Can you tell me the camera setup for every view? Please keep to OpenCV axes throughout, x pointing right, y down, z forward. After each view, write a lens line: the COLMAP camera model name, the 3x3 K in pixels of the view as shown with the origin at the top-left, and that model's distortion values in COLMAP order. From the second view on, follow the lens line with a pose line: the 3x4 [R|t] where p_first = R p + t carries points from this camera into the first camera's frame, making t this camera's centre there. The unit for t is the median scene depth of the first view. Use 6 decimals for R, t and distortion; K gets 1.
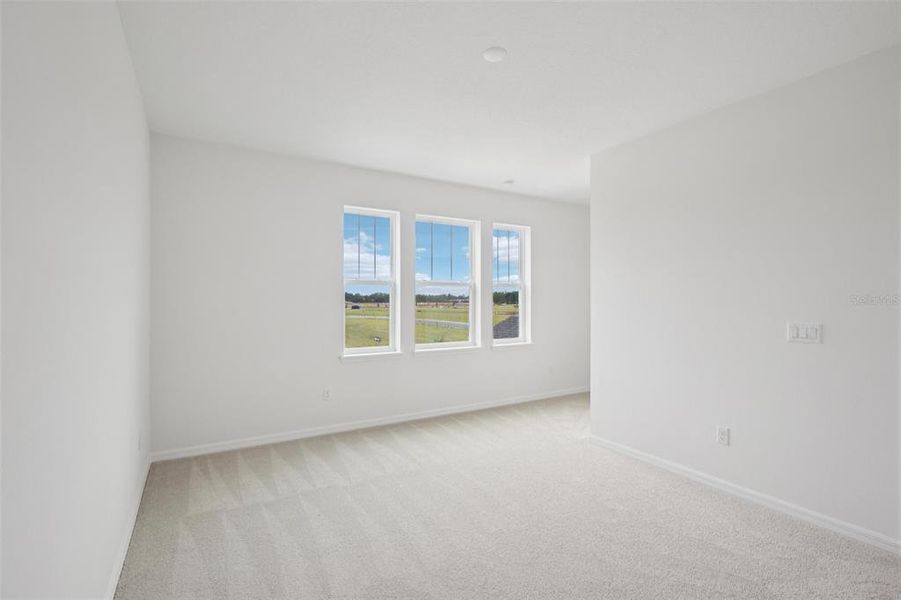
lens RADIAL K [[418.8, 0, 452.0], [0, 418.8, 297.6], [0, 0, 1]] dist [0.000930, 0.000229]
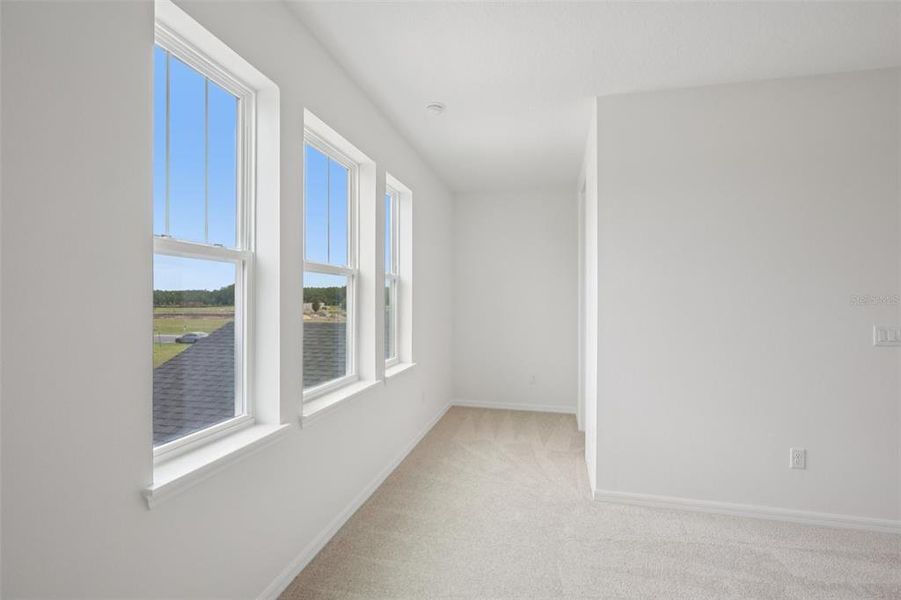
lens RADIAL K [[418.8, 0, 449.5], [0, 418.8, 297.2], [0, 0, 1]] dist [0.000930, 0.000229]
pose [[0.707389, 0.003495, 0.706816, -0.321987], [-0.005626, 0.999984, 0.000686, 0.001284], [-0.706802, -0.004462, 0.707398, 0.624227]]
